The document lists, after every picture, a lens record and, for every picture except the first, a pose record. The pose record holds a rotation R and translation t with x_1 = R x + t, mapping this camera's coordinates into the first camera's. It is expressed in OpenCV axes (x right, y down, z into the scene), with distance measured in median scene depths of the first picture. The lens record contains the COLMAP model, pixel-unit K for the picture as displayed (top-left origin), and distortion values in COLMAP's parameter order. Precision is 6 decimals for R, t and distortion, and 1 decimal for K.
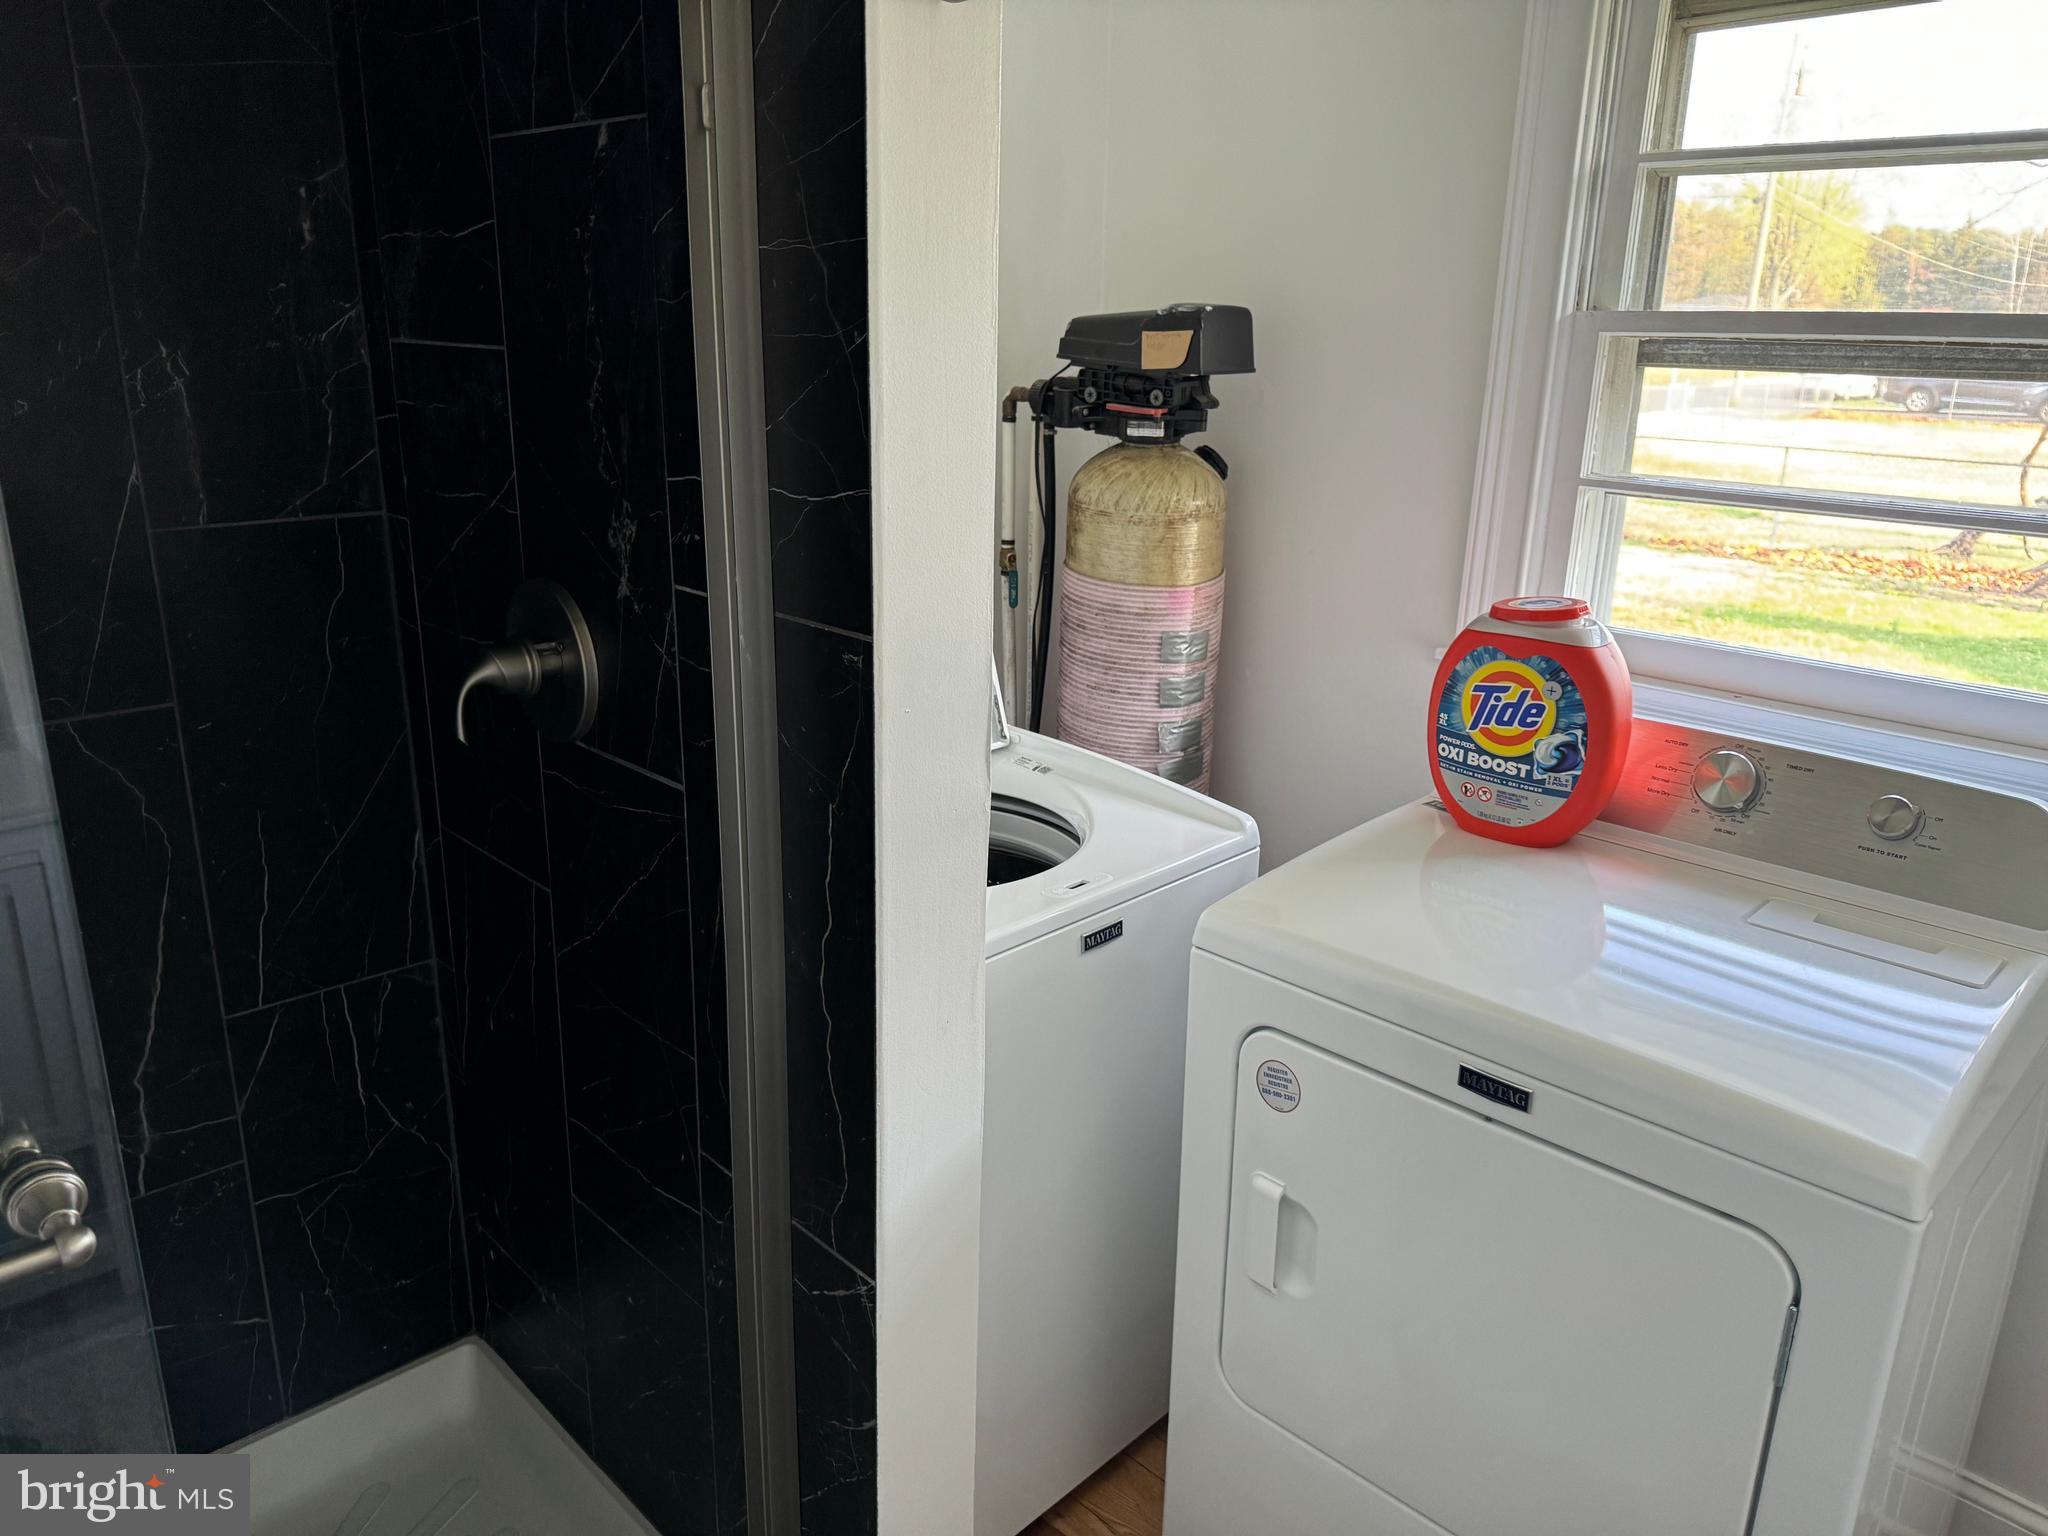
lens RADIAL K [[1456.0, 0, 1024.2], [0, 1456.0, 768.2], [0, 0, 1]] dist [0.021169, -0.020116]
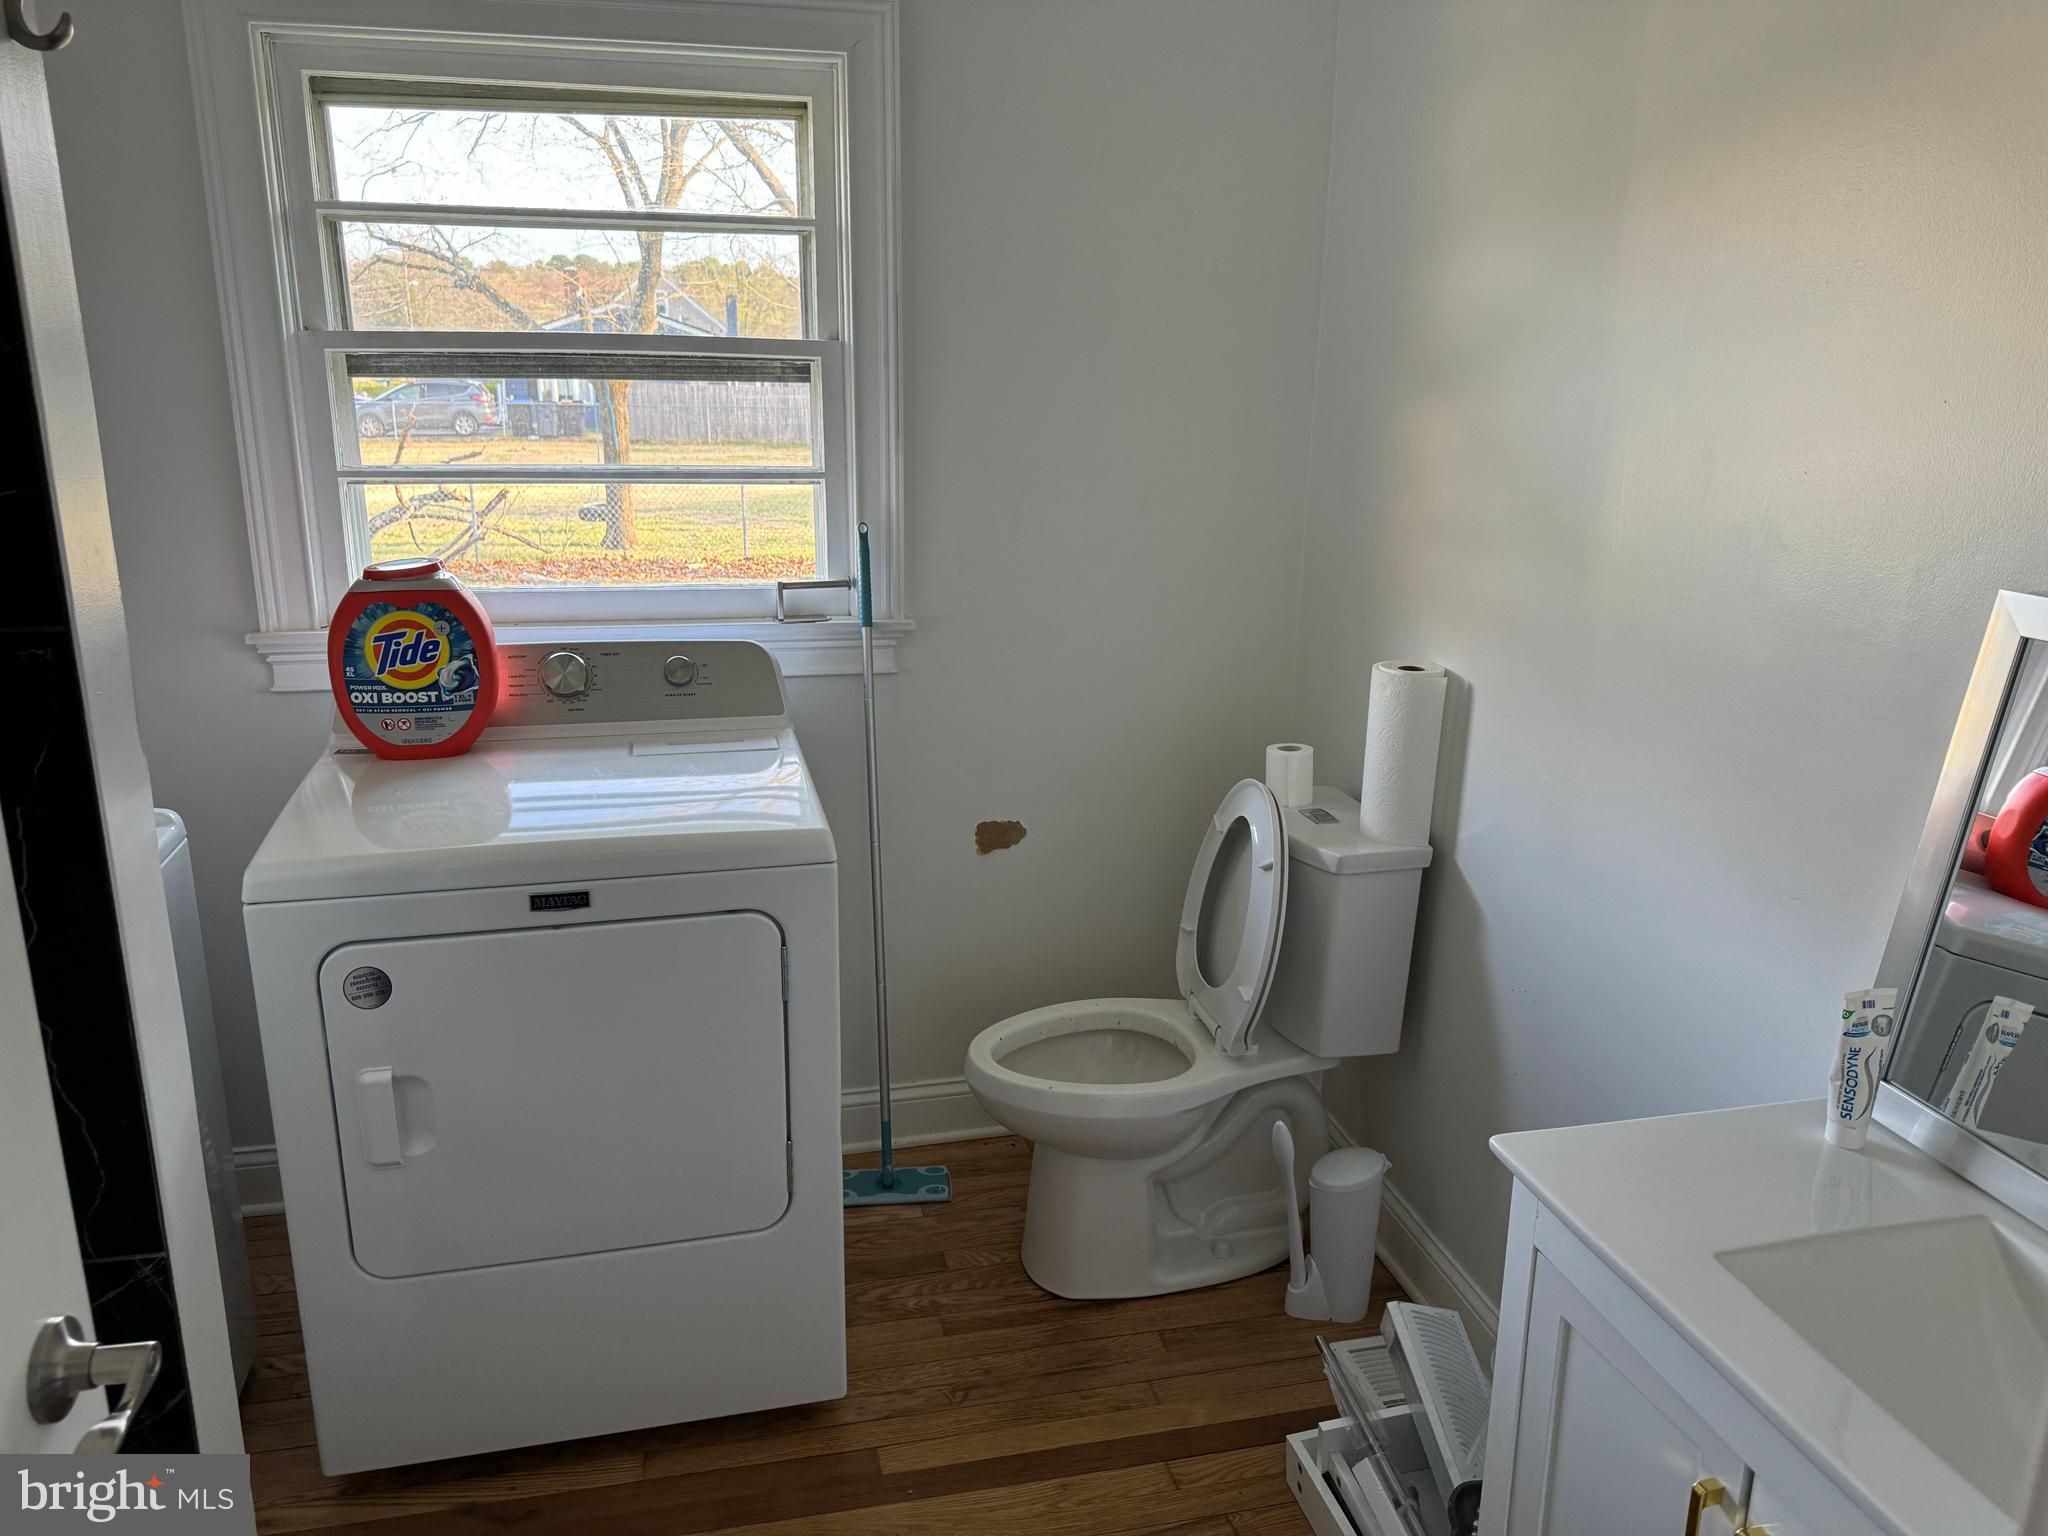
lens RADIAL K [[1456.0, 0, 1023.1], [0, 1456.0, 765.9], [0, 0, 1]] dist [0.021169, -0.020116]
pose [[0.524188, -0.237791, 0.817730, -0.427989], [0.251973, 0.960538, 0.117797, 0.038641], [-0.813472, 0.144298, 0.563419, -0.104069]]
